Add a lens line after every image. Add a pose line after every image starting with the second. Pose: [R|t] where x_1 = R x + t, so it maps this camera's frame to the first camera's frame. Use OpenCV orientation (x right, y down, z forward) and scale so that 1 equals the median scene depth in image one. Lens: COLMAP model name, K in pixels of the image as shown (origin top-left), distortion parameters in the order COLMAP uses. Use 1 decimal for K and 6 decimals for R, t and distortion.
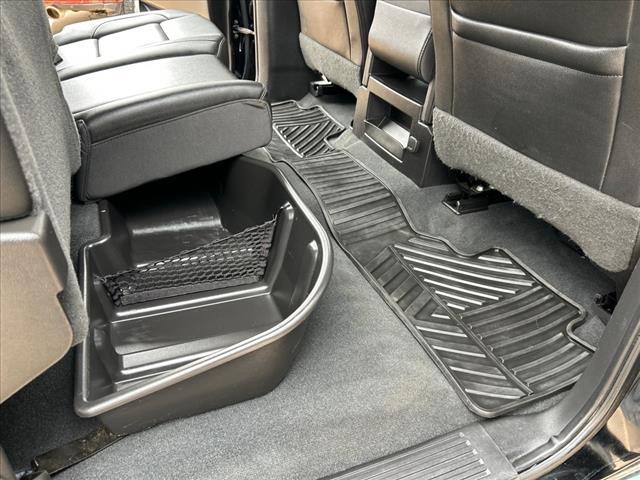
lens RADIAL K [[499.9, 0, 319.9], [0, 499.9, 234.9], [0, 0, 1]] dist [0.035072, -0.005092]
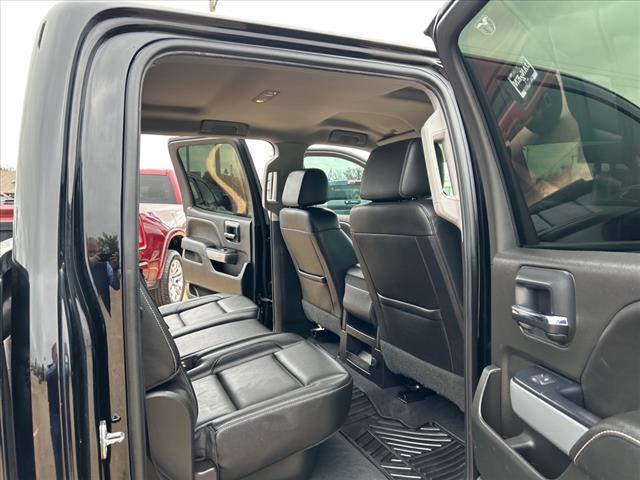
lens RADIAL K [[499.9, 0, 319.9], [0, 499.9, 234.9], [0, 0, 1]] dist [0.035072, -0.005092]
pose [[0.997747, -0.064713, 0.017711, 0.001859], [0.065634, 0.886691, -0.457680, 0.198590], [0.013913, 0.457811, 0.888941, -0.693813]]
